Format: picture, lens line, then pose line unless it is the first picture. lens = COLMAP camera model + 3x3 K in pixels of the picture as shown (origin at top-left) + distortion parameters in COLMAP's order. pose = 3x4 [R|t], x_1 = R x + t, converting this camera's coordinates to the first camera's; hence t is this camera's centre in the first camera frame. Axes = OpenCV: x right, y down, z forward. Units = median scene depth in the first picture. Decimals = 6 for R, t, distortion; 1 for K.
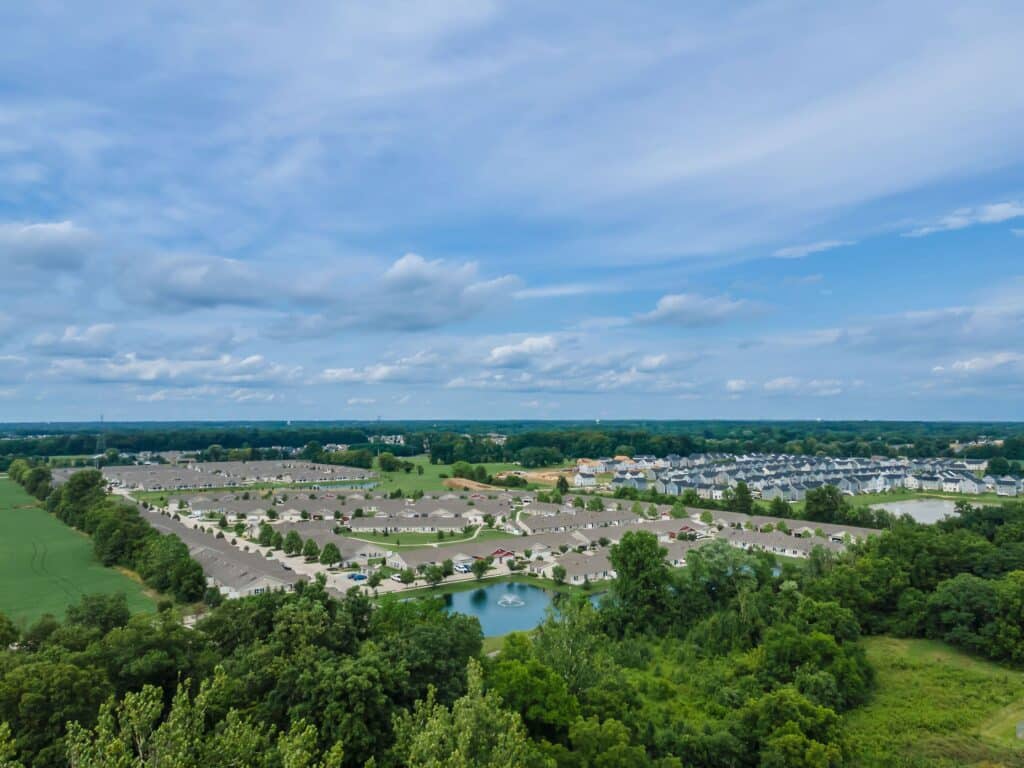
lens RADIAL K [[760.4, 0, 512.0], [0, 760.4, 384.0], [0, 0, 1]] dist [0.062265, 0.000341]
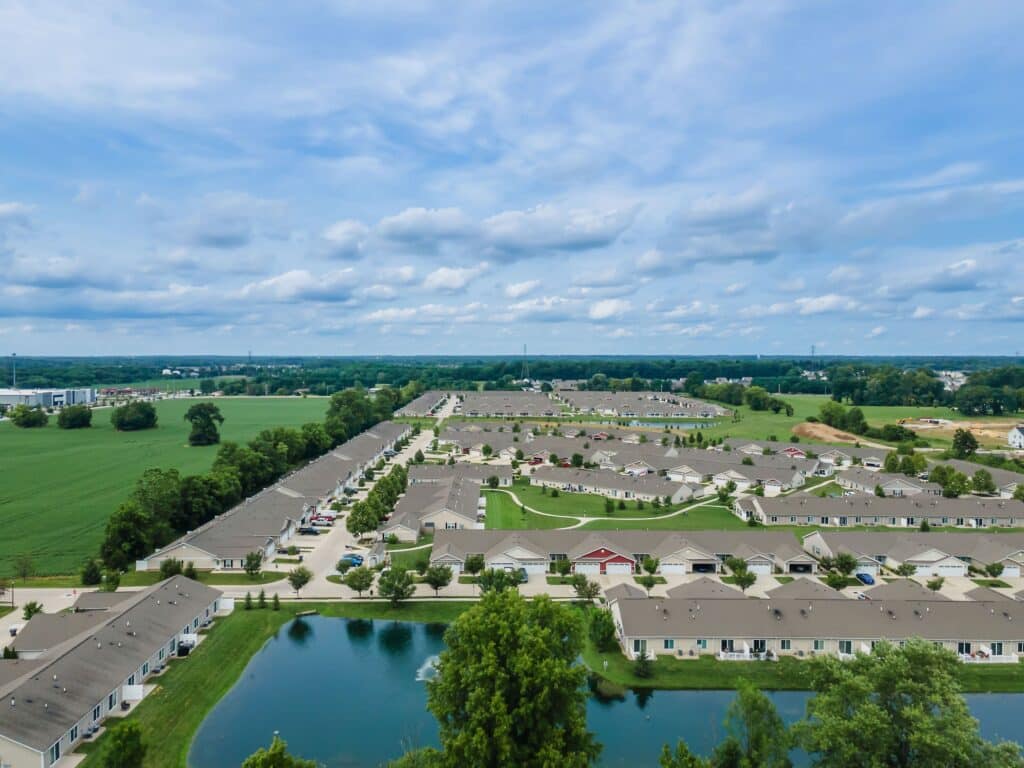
lens RADIAL K [[760.4, 0, 512.0], [0, 760.4, 384.0], [0, 0, 1]] dist [0.062265, 0.000341]
pose [[0.809448, 0.027208, -0.586561, 0.098141], [0.021824, 0.996842, 0.076356, 0.019556], [0.586786, -0.074607, 0.806298, 0.197269]]
